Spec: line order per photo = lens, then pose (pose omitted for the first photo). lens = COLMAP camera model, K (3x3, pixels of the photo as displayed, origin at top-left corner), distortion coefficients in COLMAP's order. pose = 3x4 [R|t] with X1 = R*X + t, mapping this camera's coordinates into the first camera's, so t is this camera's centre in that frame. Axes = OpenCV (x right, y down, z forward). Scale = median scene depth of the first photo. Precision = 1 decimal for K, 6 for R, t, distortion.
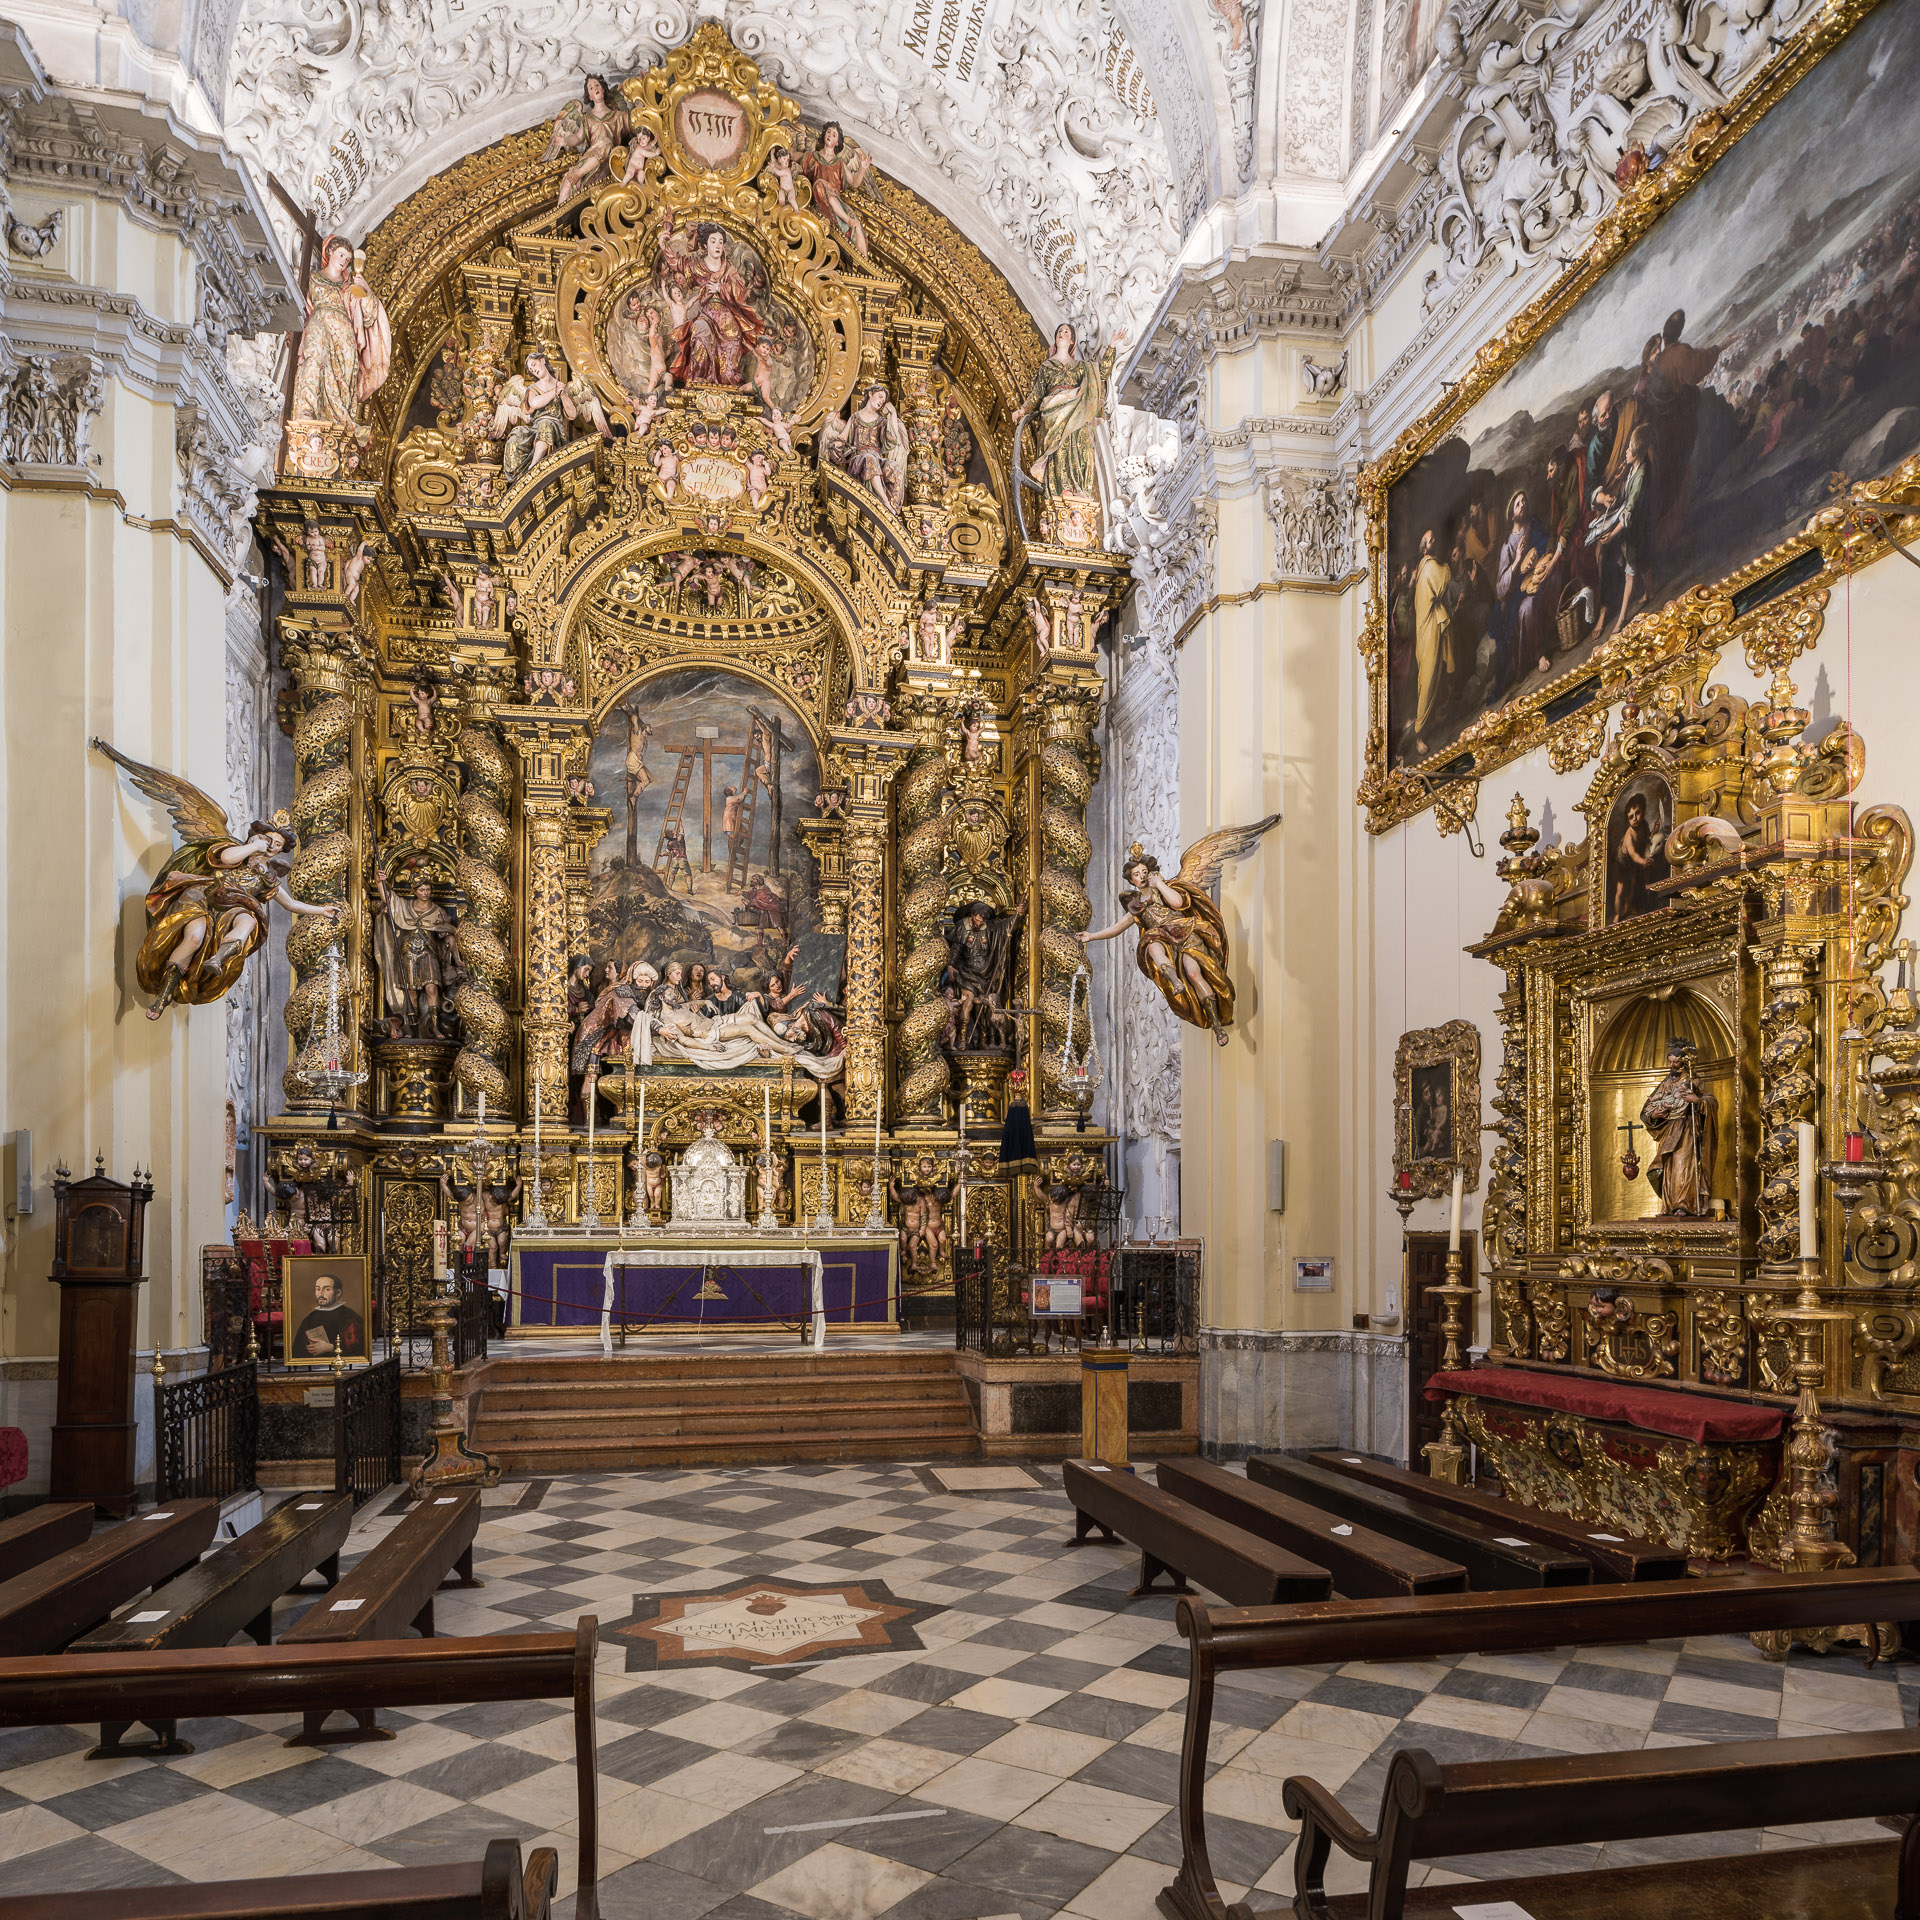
lens RADIAL K [[1346.5, 0, 944.8], [0, 1346.5, 1243.3], [0, 0, 1]] dist [-0.013738, 0.004891]
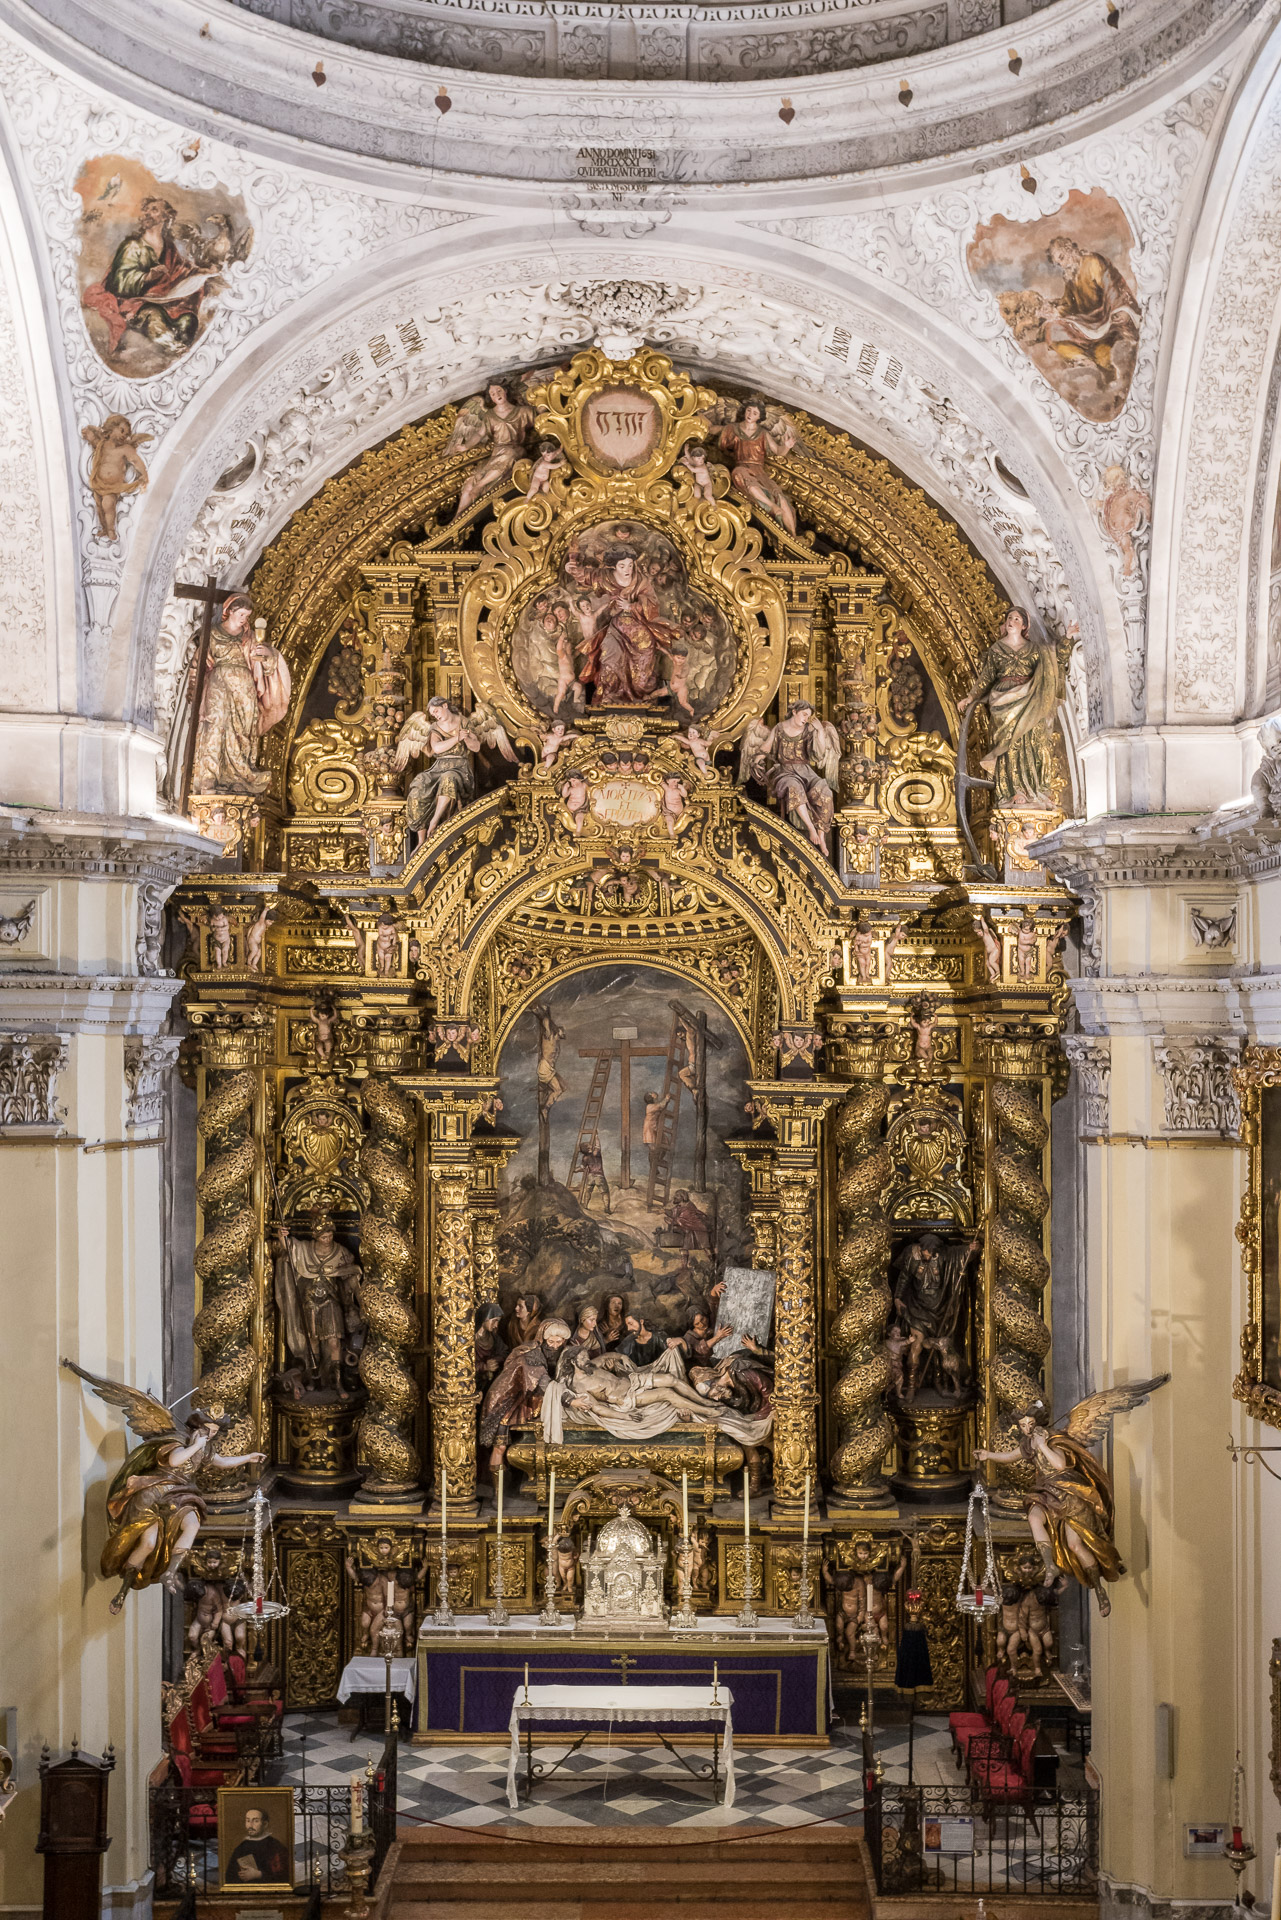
lens RADIAL K [[2261.1, 0, 708.8], [0, 2261.1, 979.2], [0, 0, 1]] dist [0.020367, 0.000000]
pose [[0.983828, -0.001078, -0.179114, 0.159235], [0.002706, 0.999957, 0.008847, -0.460640], [0.179097, -0.009189, 0.983789, -0.508860]]
